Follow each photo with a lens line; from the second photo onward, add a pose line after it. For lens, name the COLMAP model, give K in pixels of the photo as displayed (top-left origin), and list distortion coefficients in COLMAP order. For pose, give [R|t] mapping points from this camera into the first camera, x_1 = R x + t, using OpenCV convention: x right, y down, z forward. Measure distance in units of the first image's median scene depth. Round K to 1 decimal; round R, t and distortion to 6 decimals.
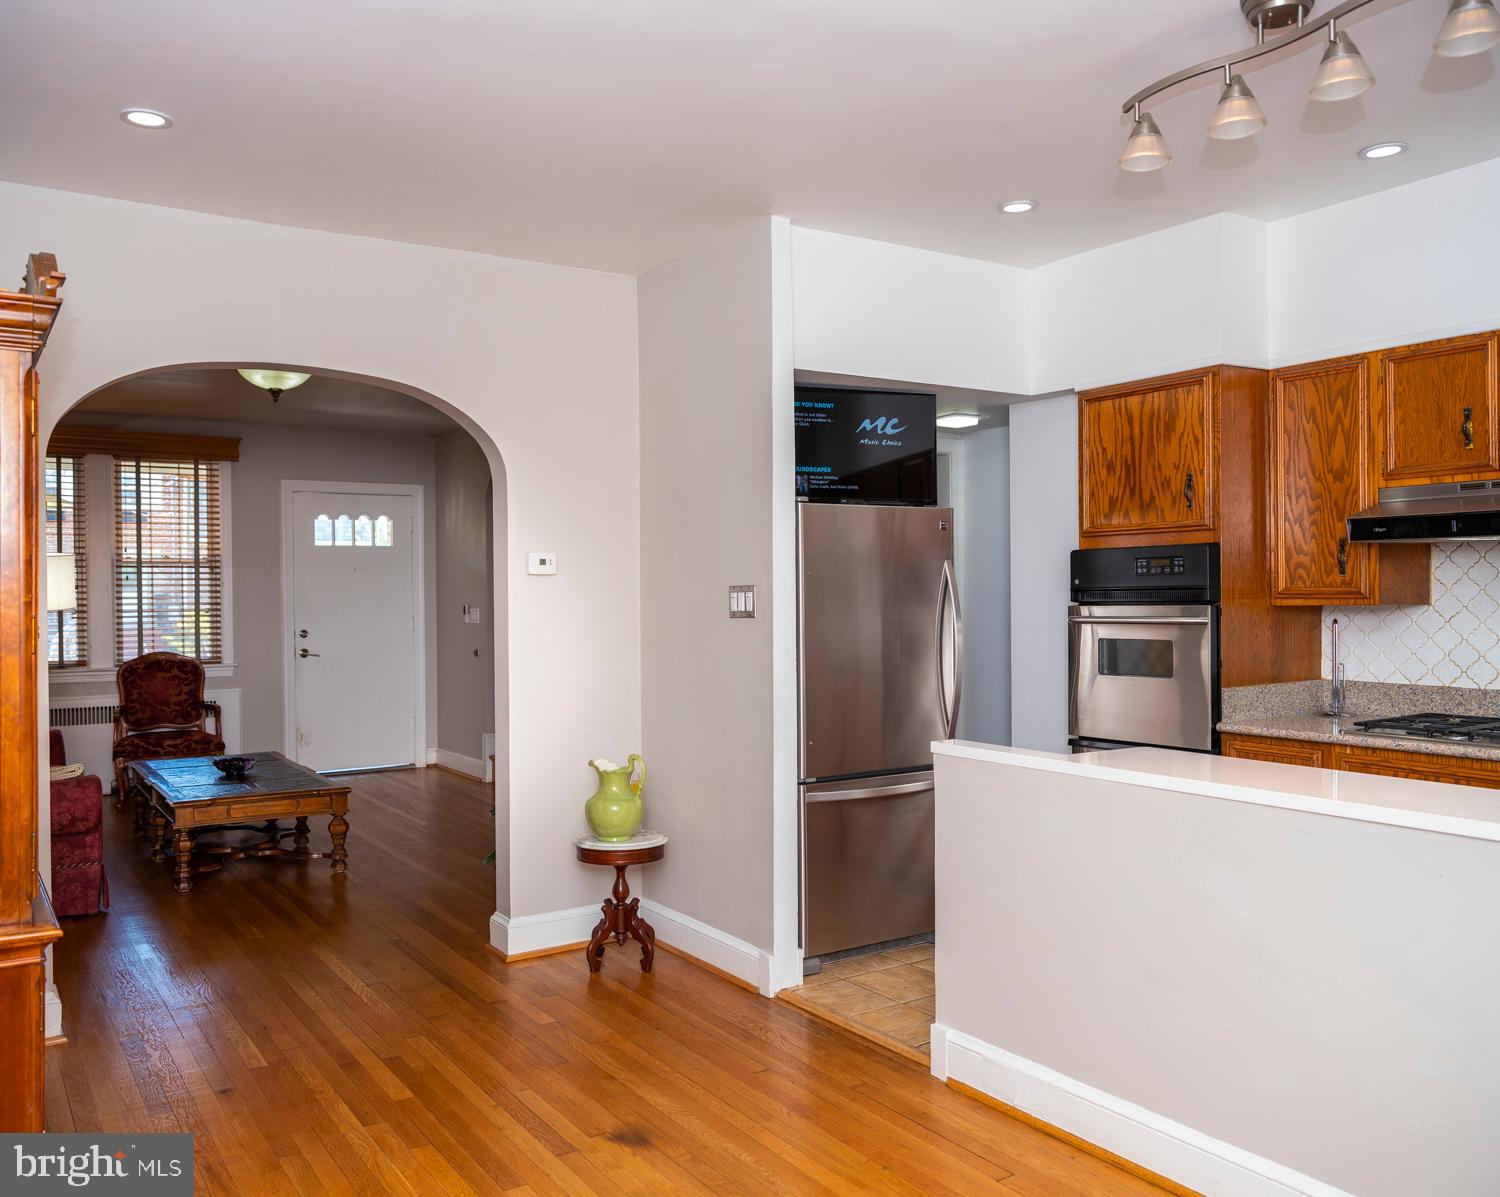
lens RADIAL K [[1223.1, 0, 689.6], [0, 1223.1, 602.5], [0, 0, 1]] dist [-0.007562, -0.007034]
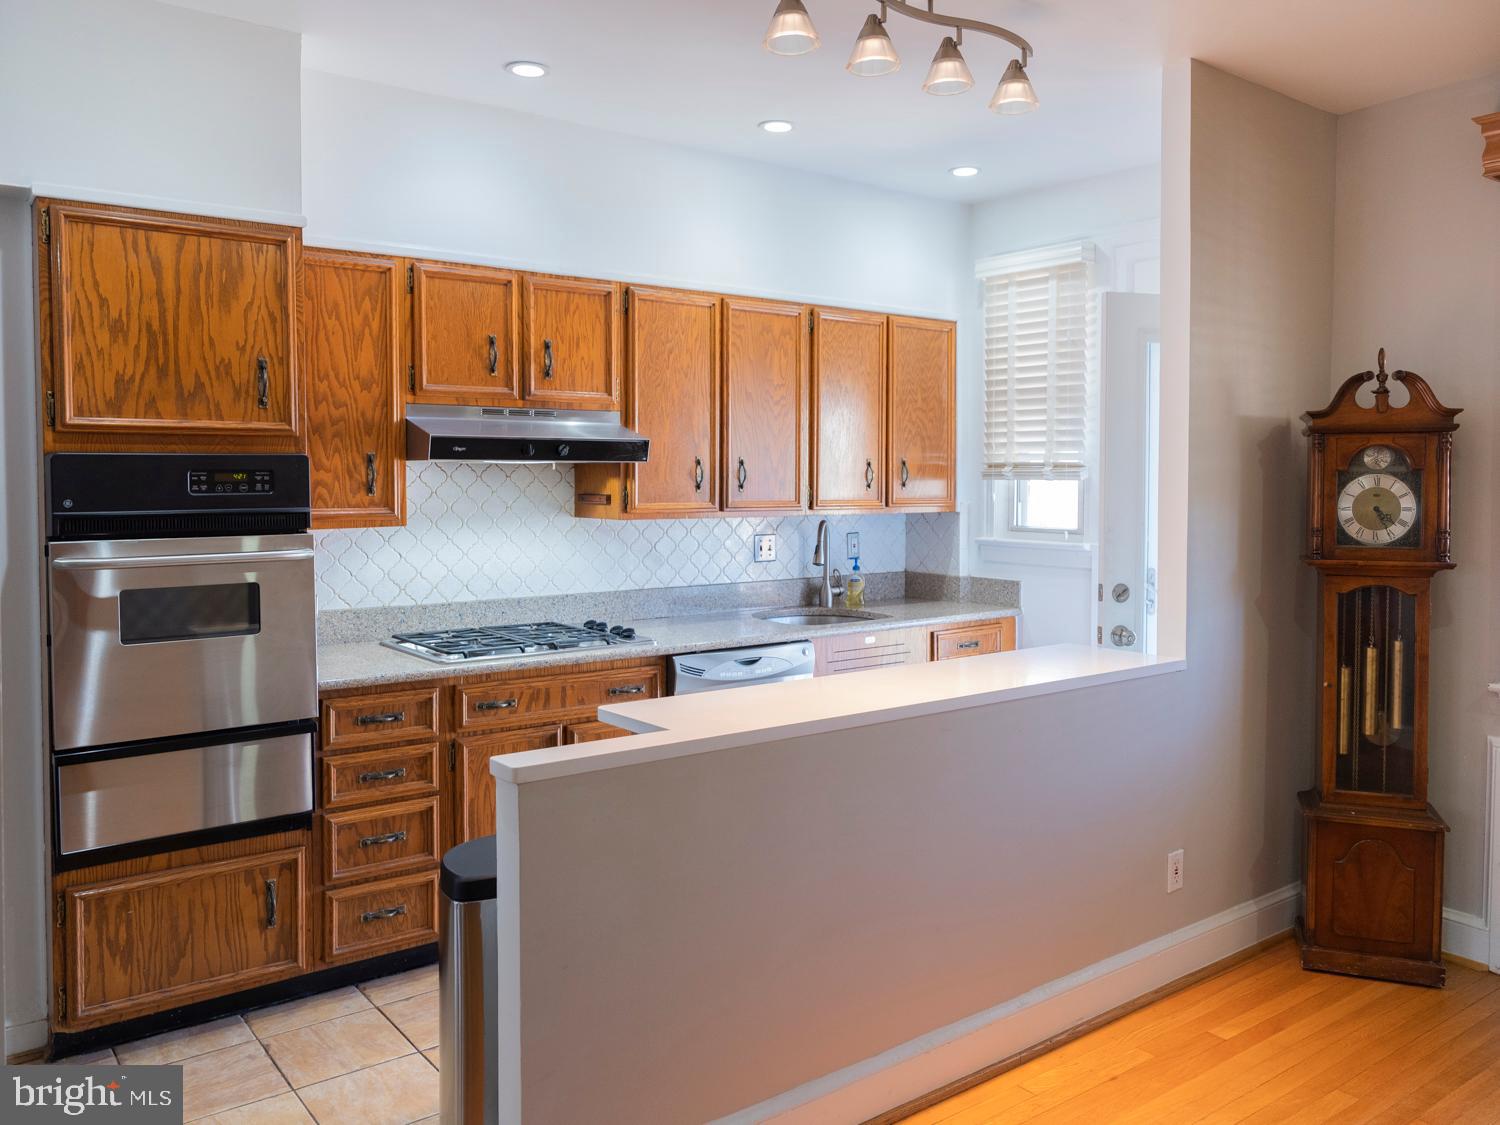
lens RADIAL K [[1146.4, 0, 747.4], [0, 1146.4, 523.4], [0, 0, 1]] dist [0.005788, 0.001748]
pose [[-0.084137, -0.028319, 0.996052, -0.328393], [0.011251, 0.999505, 0.029368, -0.022383], [-0.996391, 0.013677, -0.083777, 0.770253]]
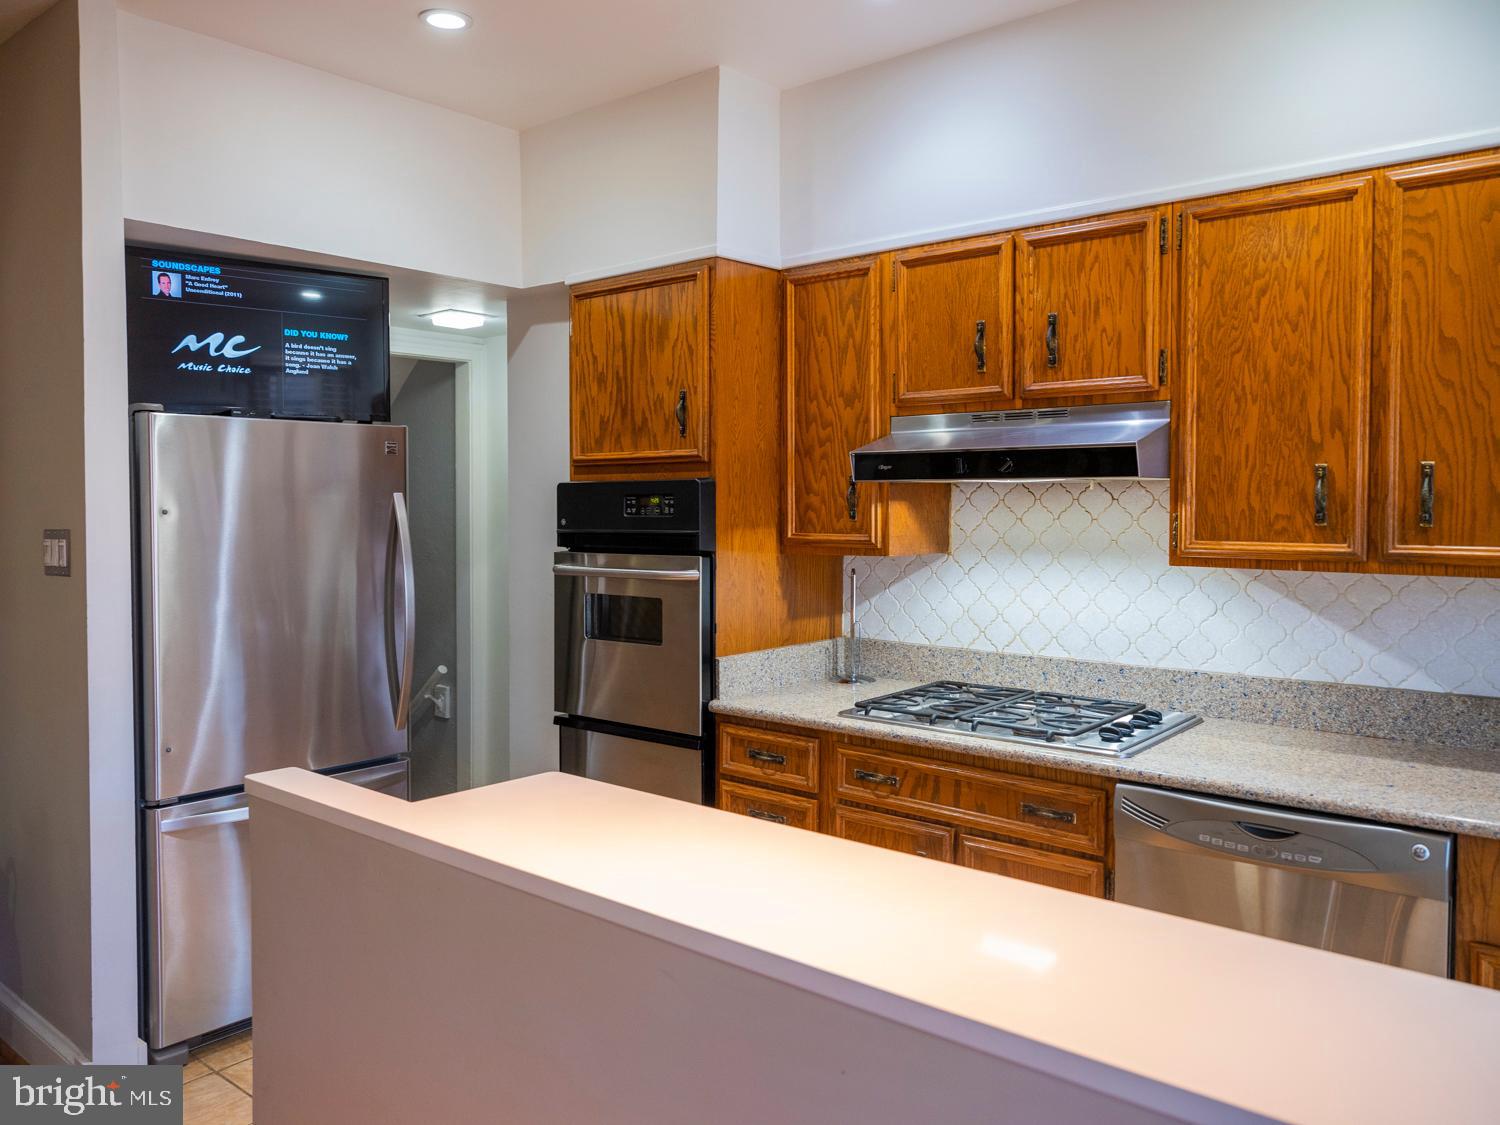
lens RADIAL K [[1149.0, 0, 747.7], [0, 1149.0, 540.8], [0, 0, 1]] dist [0.006629, -0.004666]
pose [[0.952063, -0.001771, 0.305897, 0.220297], [-0.005505, 0.999722, 0.022922, -0.024993], [-0.305852, -0.023507, 0.951789, 0.266308]]
